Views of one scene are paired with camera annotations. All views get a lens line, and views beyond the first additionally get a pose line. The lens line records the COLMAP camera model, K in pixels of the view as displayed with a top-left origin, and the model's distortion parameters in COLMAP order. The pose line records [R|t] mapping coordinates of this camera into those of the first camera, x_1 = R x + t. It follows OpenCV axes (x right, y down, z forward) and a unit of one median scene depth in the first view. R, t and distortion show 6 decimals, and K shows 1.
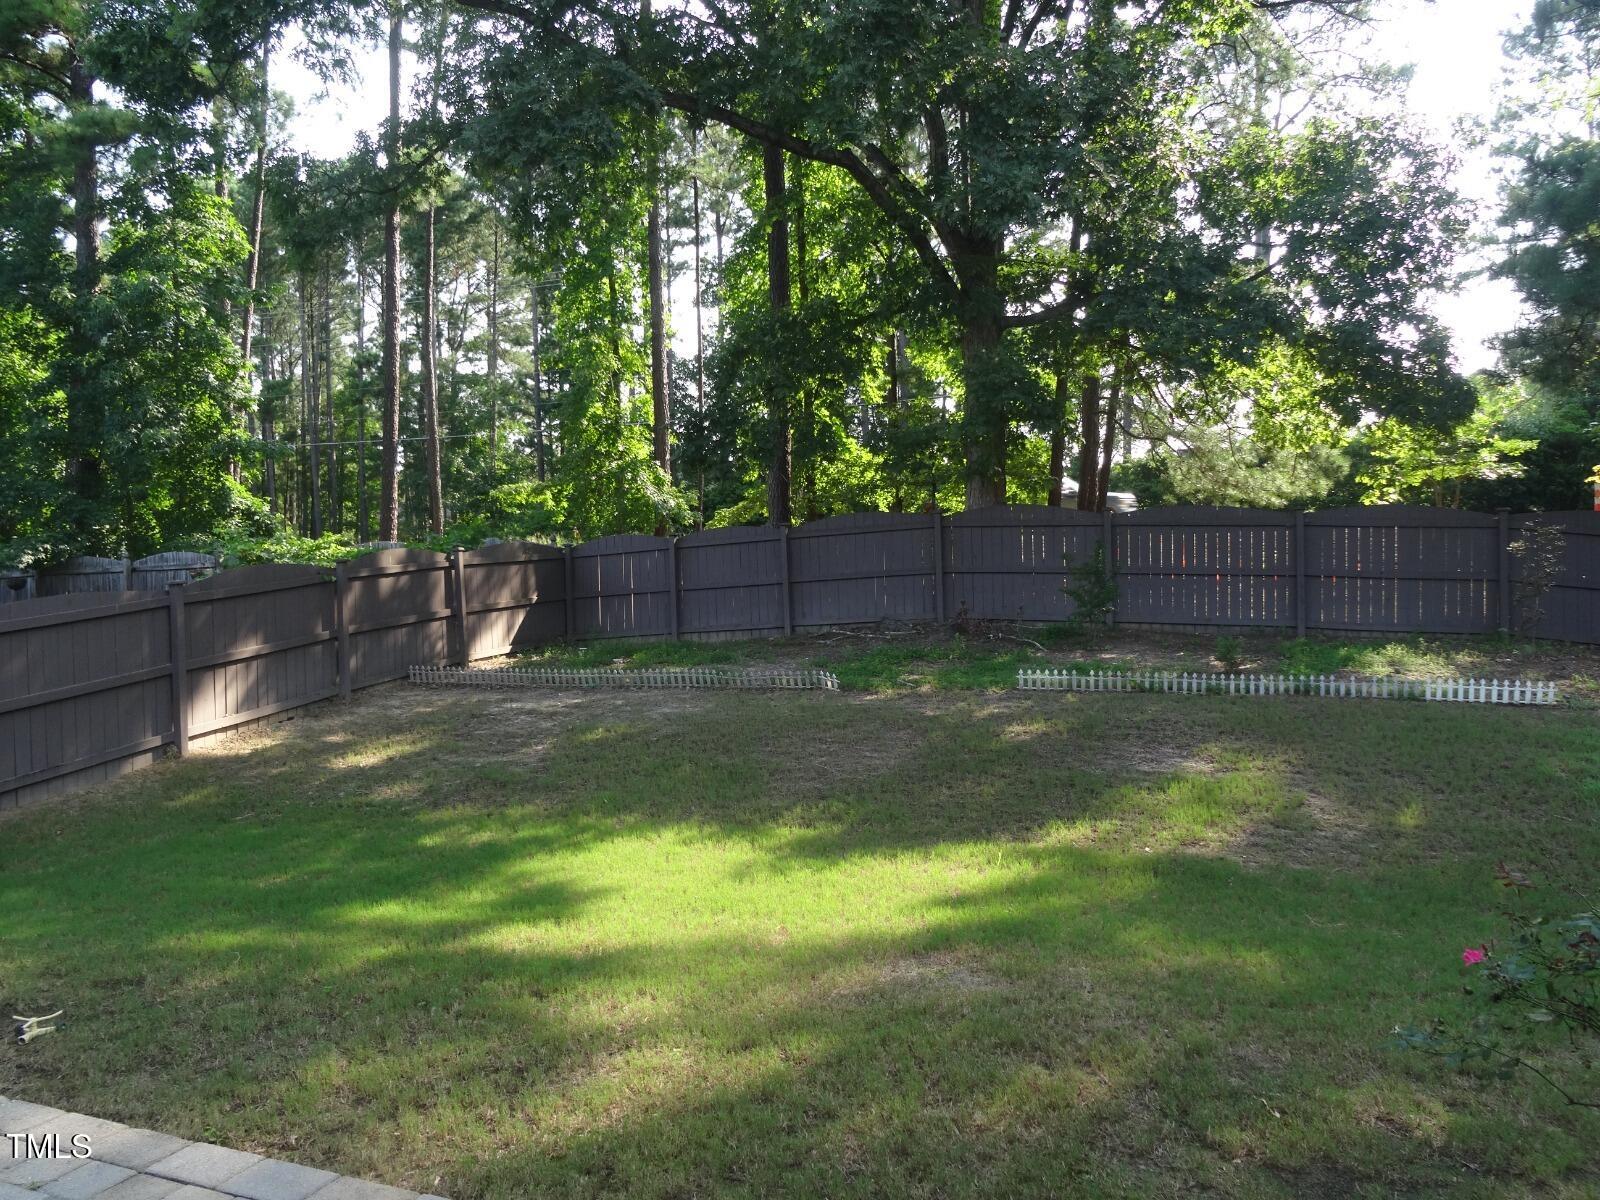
lens RADIAL K [[1140.7, 0, 803.4], [0, 1140.7, 580.5], [0, 0, 1]] dist [-0.006552, -0.012804]
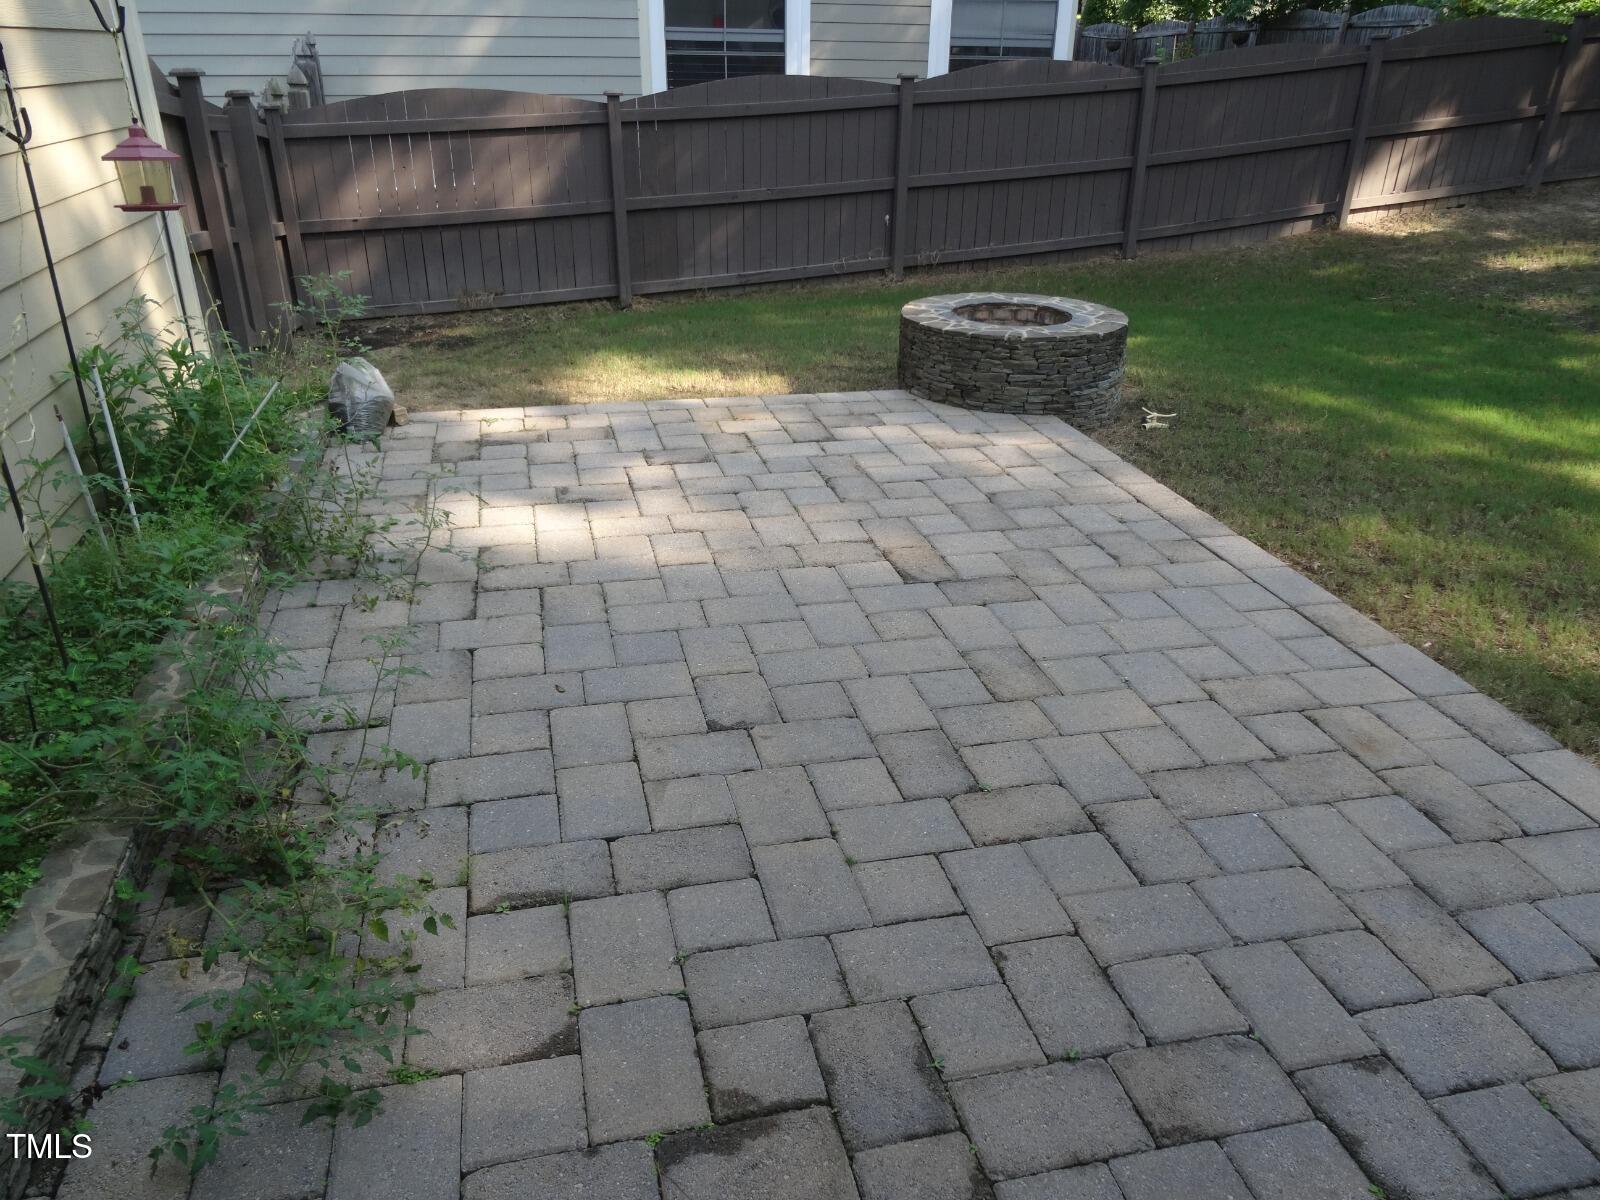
lens RADIAL K [[1157.1, 0, 817.5], [0, 1157.1, 591.2], [0, 0, 1]] dist [0.012018, 0.011132]
pose [[0.597226, 0.378453, -0.707173, 0.030172], [-0.045630, 0.896286, 0.441124, 0.009411], [0.800774, -0.231183, 0.552554, -0.017525]]
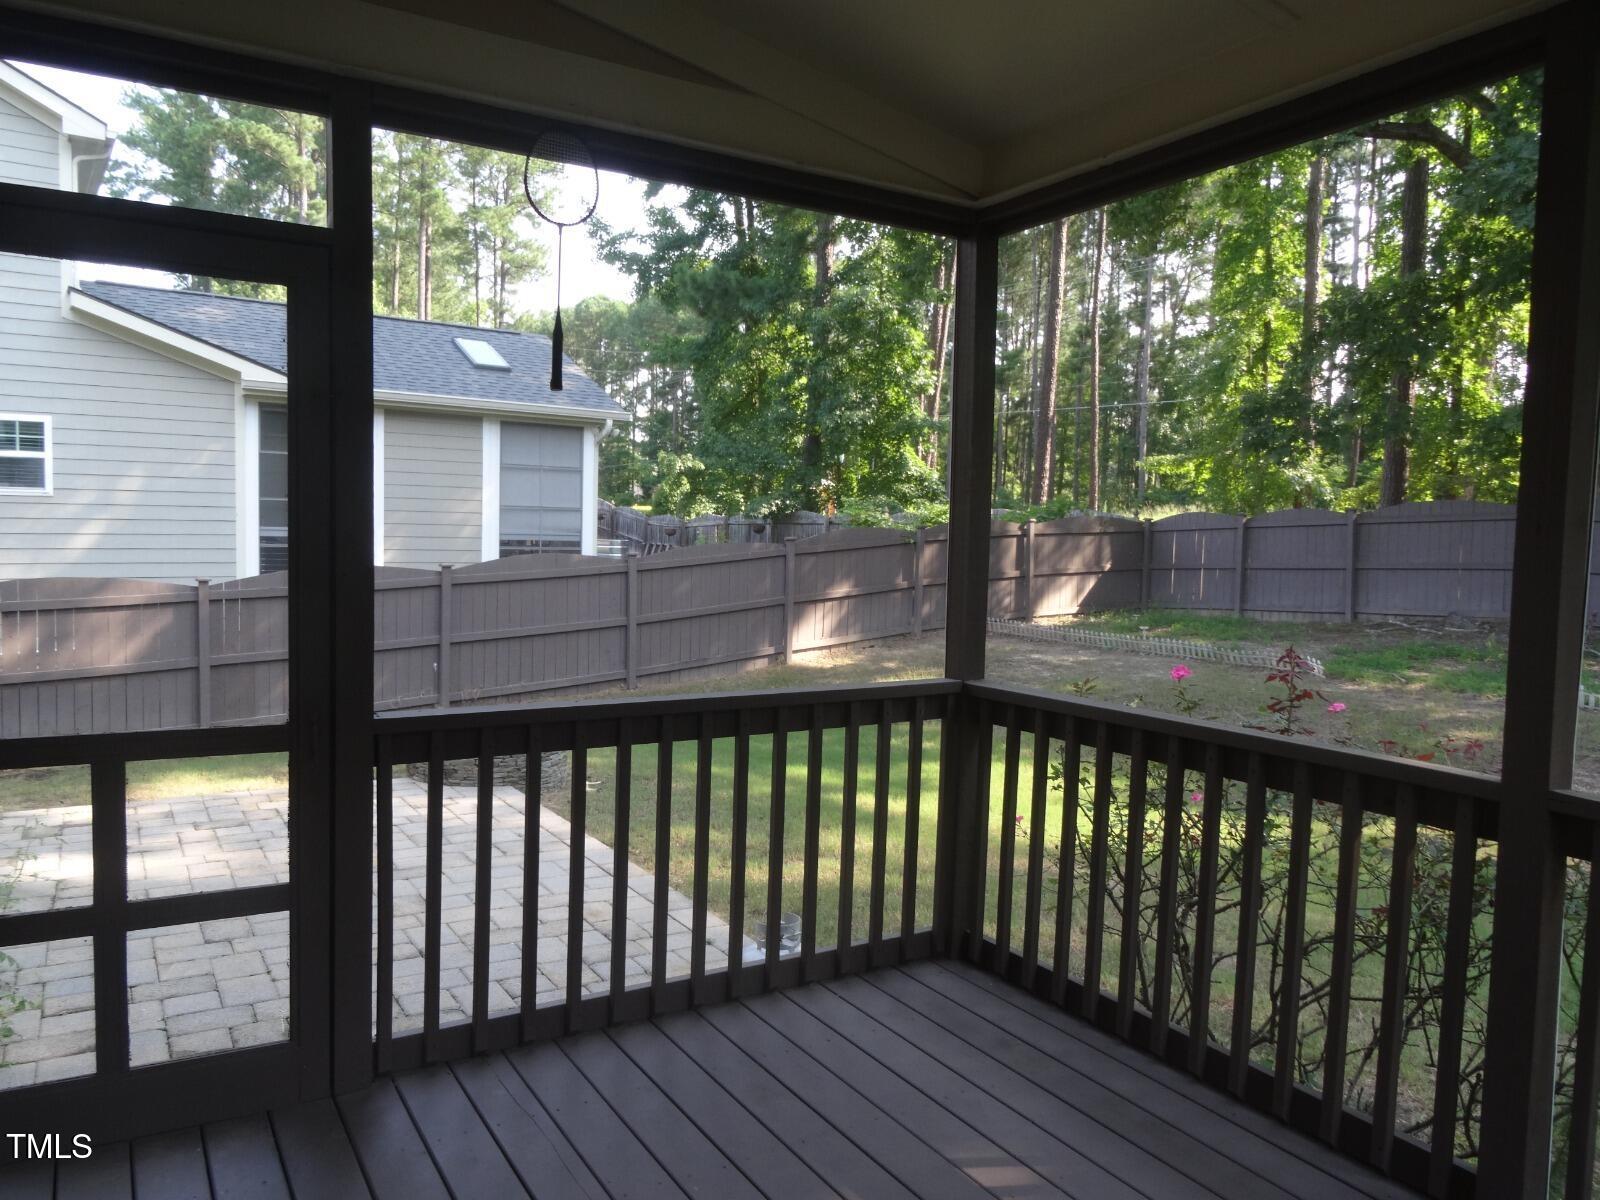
lens RADIAL K [[1140.7, 0, 803.4], [0, 1140.7, 580.5], [0, 0, 1]] dist [-0.006552, -0.012804]
pose [[0.809490, 0.075331, -0.582281, 0.282208], [-0.054676, 0.997097, 0.052987, -0.022154], [0.584582, -0.011055, 0.811259, -0.122223]]
